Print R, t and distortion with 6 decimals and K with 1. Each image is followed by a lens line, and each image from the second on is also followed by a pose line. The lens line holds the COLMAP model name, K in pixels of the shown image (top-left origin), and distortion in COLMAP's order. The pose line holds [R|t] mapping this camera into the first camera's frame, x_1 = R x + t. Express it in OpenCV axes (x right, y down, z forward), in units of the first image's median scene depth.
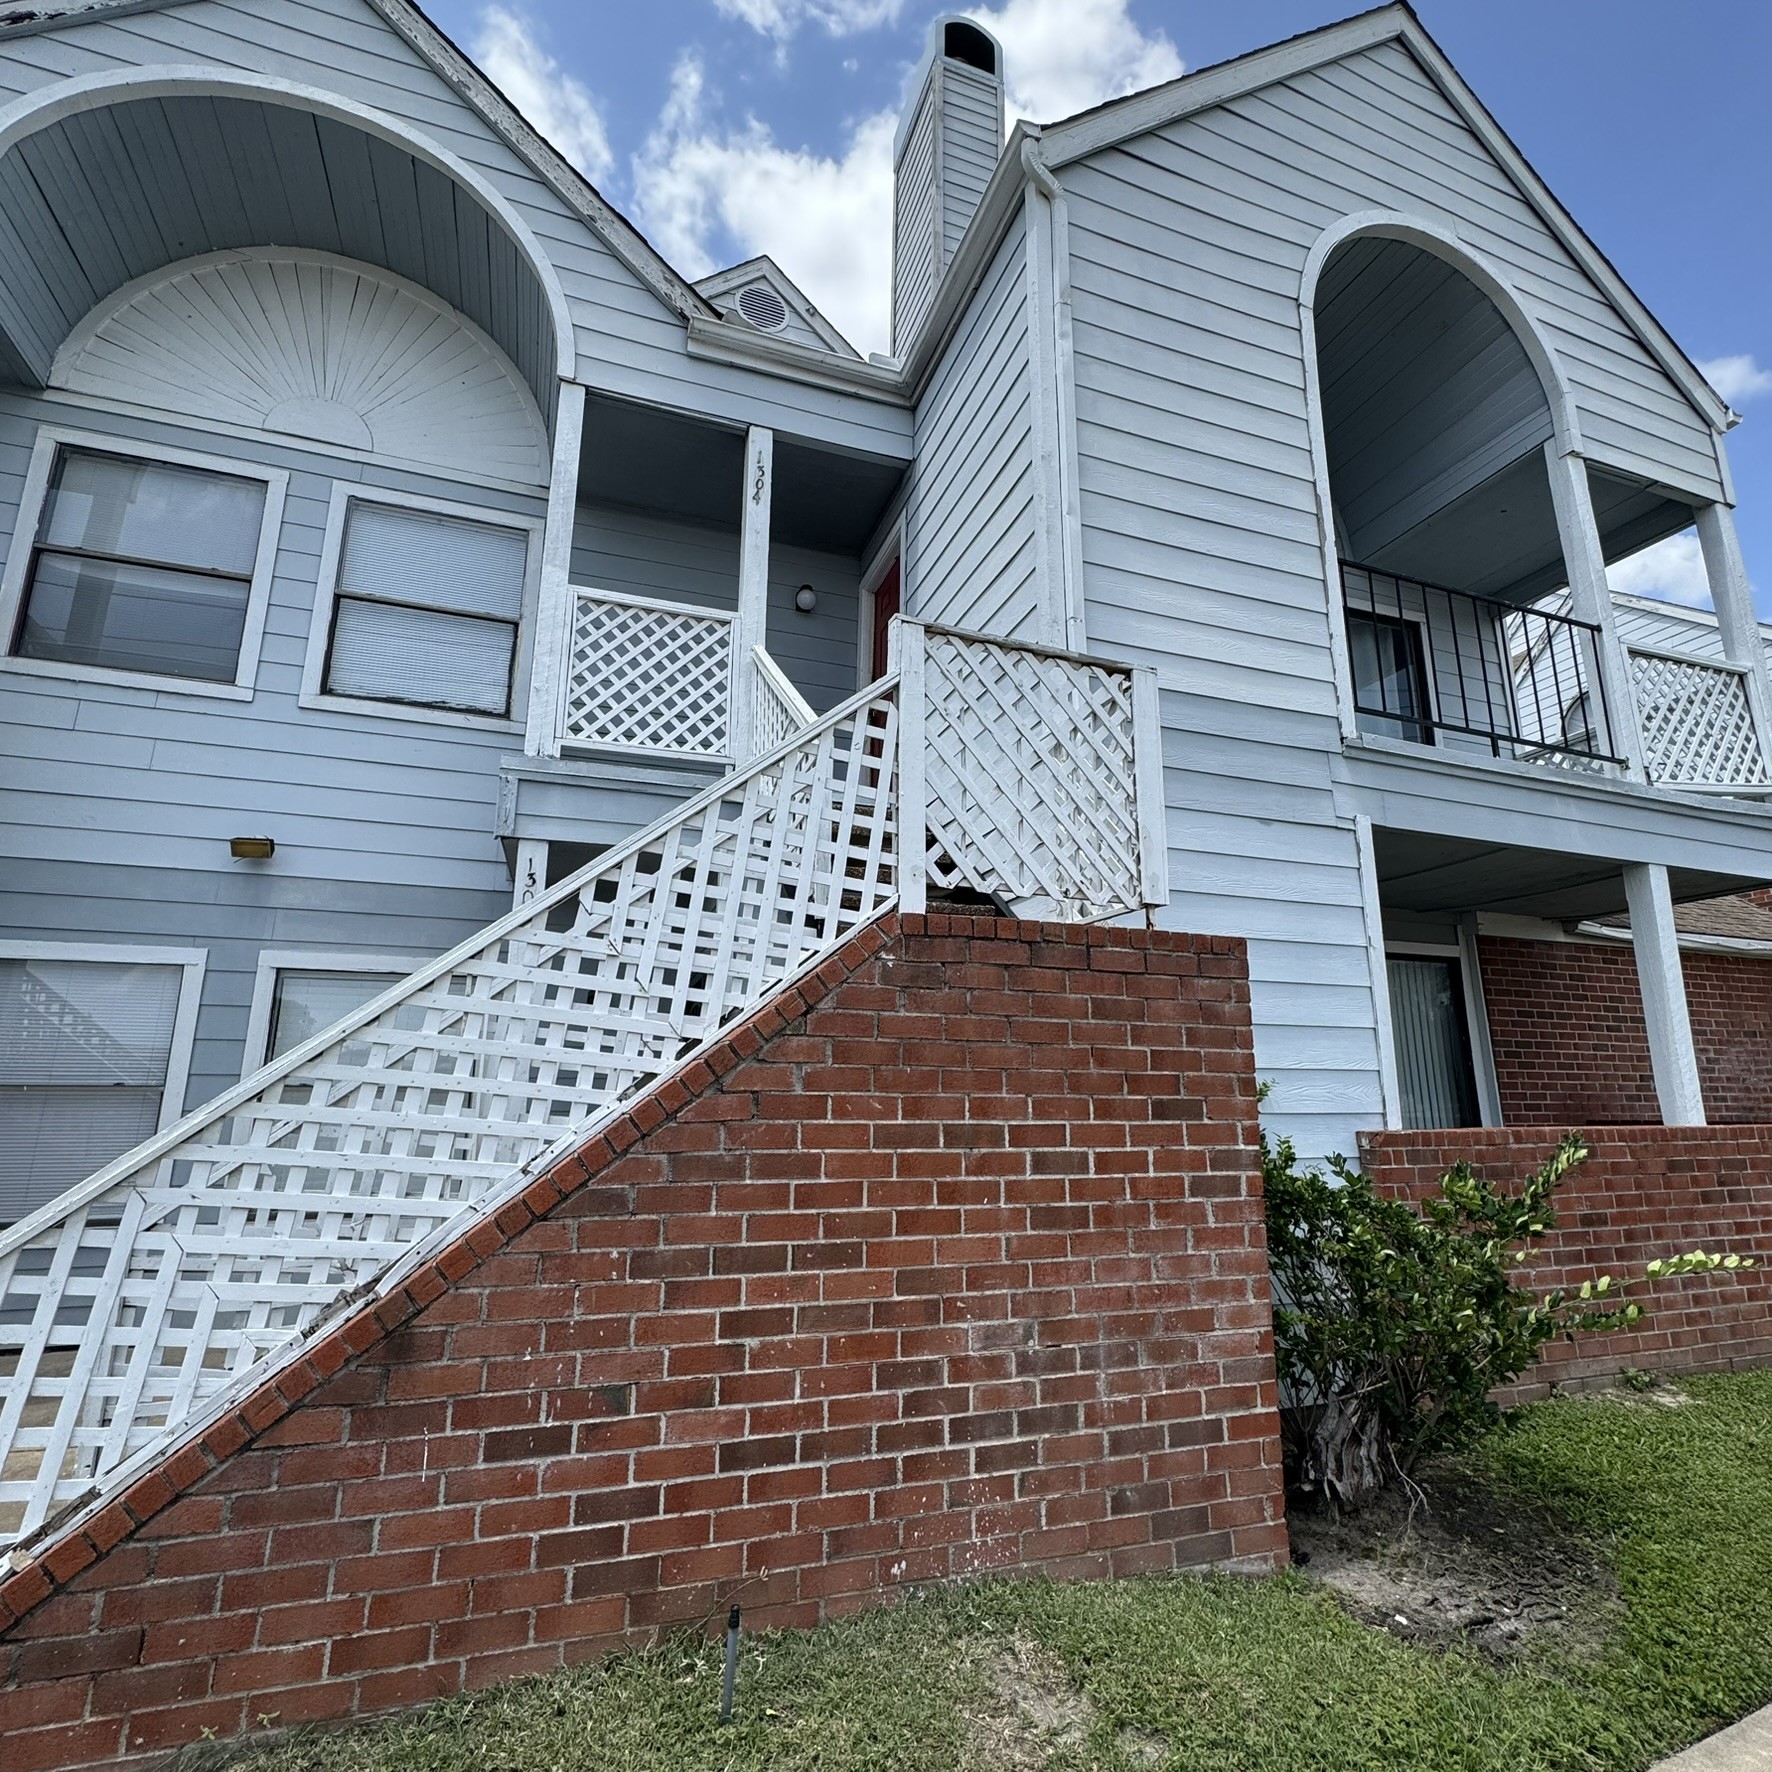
lens RADIAL K [[951.0, 0, 887.8], [0, 951.0, 889.0], [0, 0, 1]] dist [-0.003780, 0.001487]
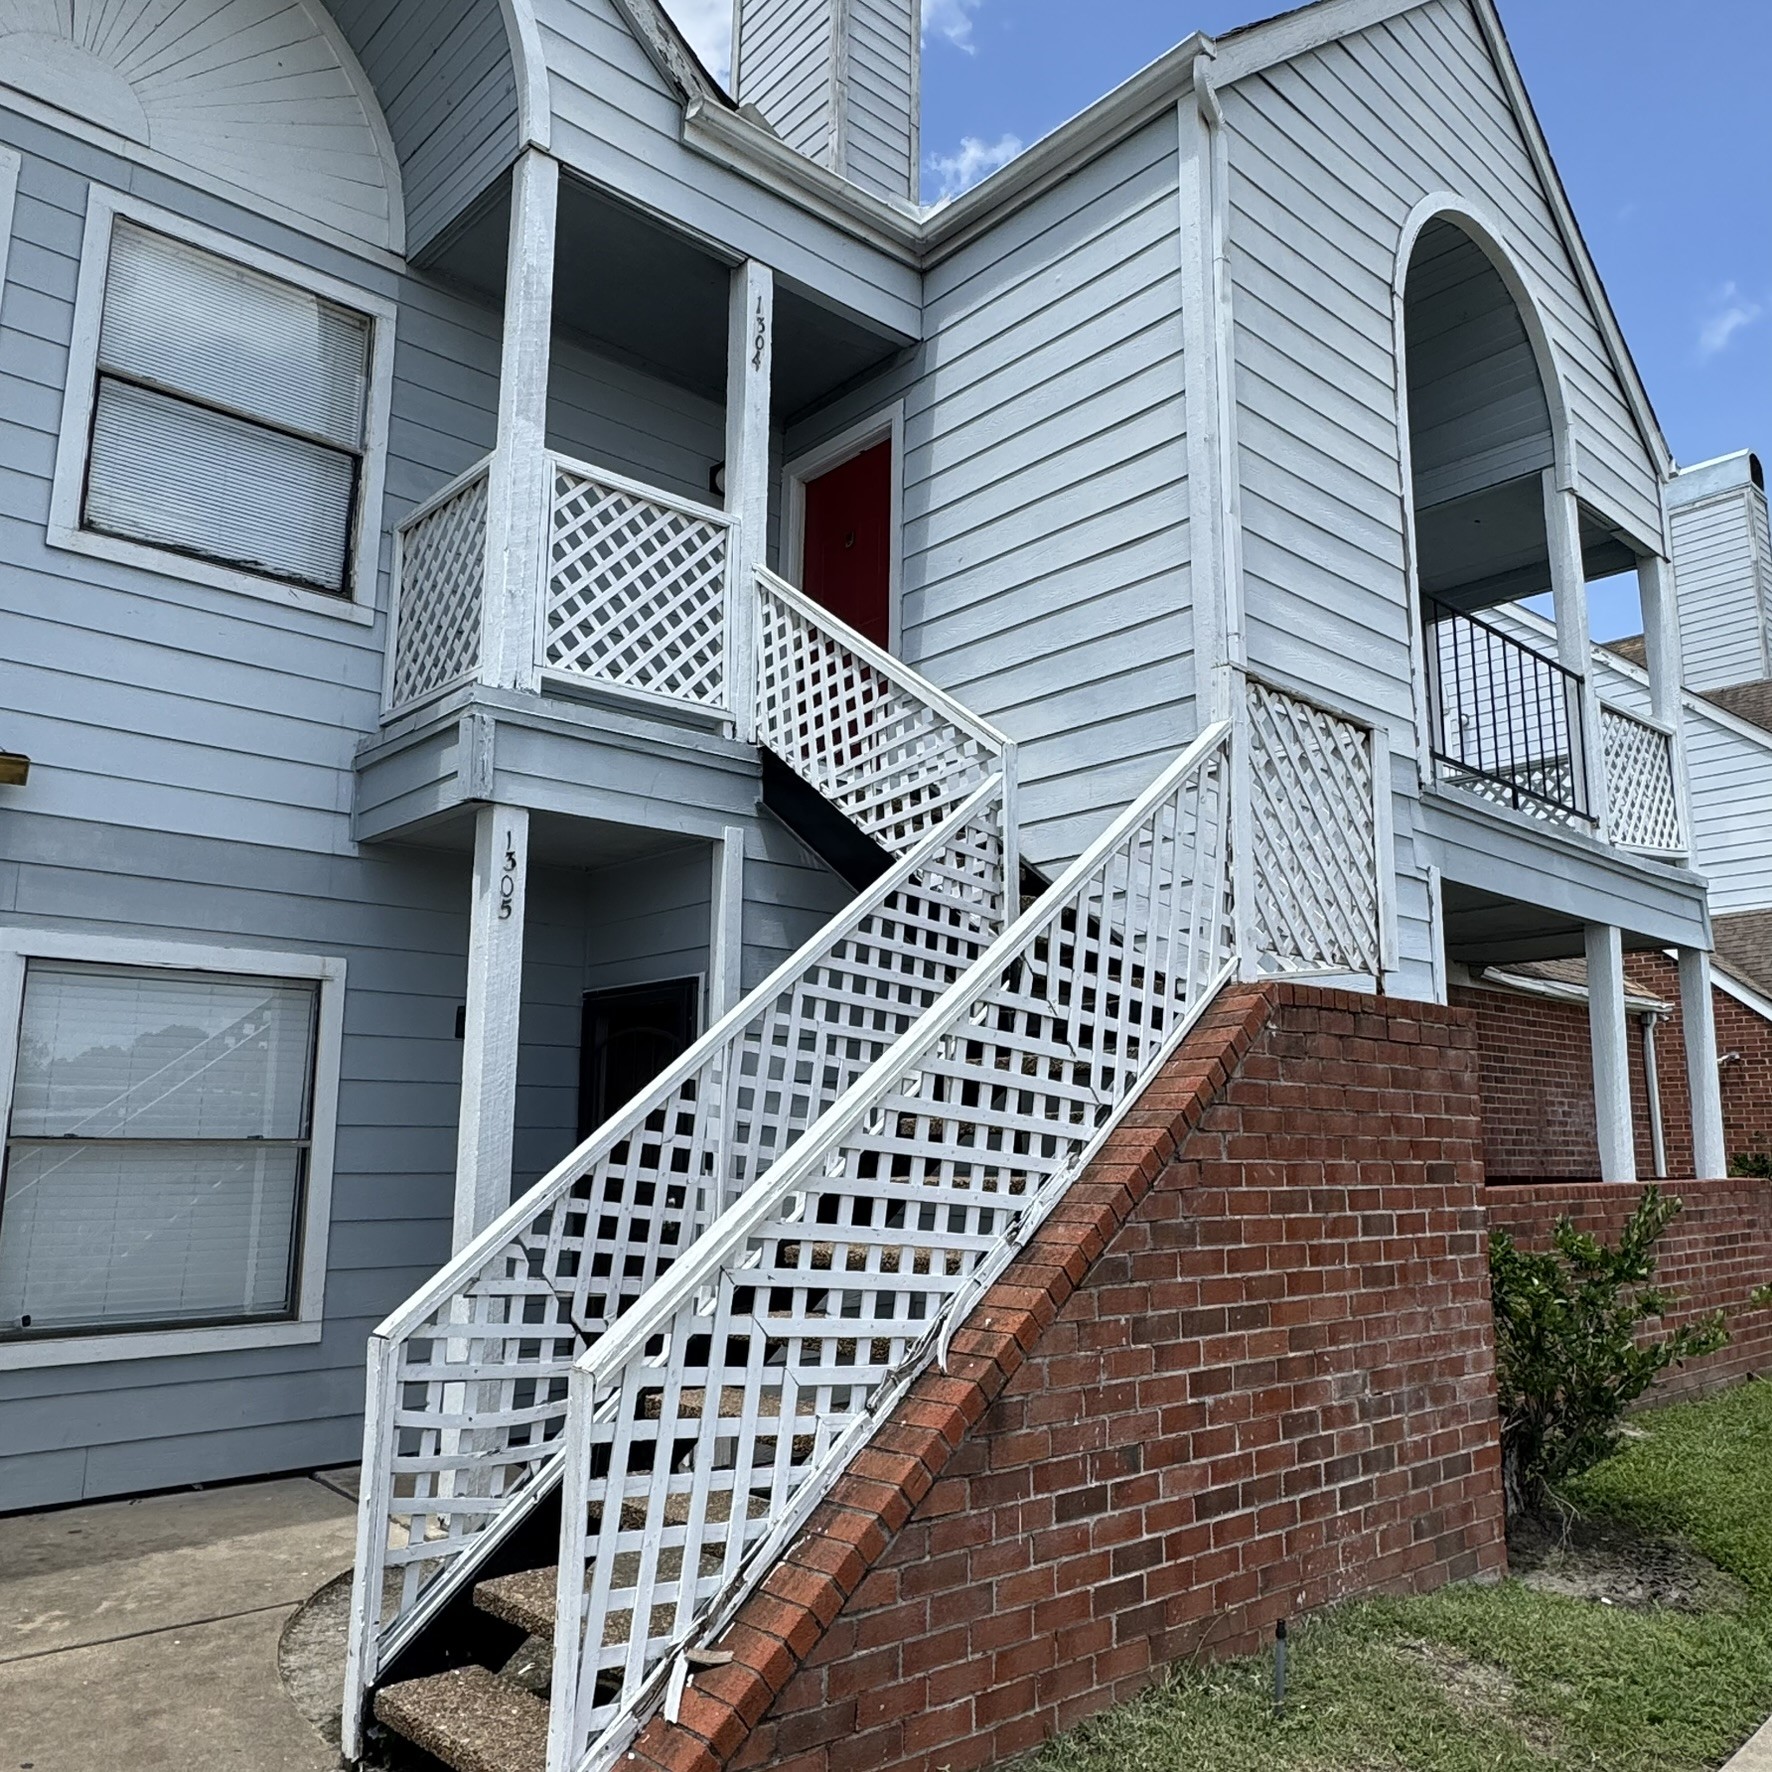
lens RADIAL K [[1453.4, 0, 887.0], [0, 1453.4, 888.5], [0, 0, 1]] dist [-0.002007, 0.001237]
pose [[0.922080, 0.069217, 0.380758, -0.605972], [-0.086415, 0.995859, 0.028235, -0.051873], [-0.377227, -0.058938, 0.924244, -0.165829]]
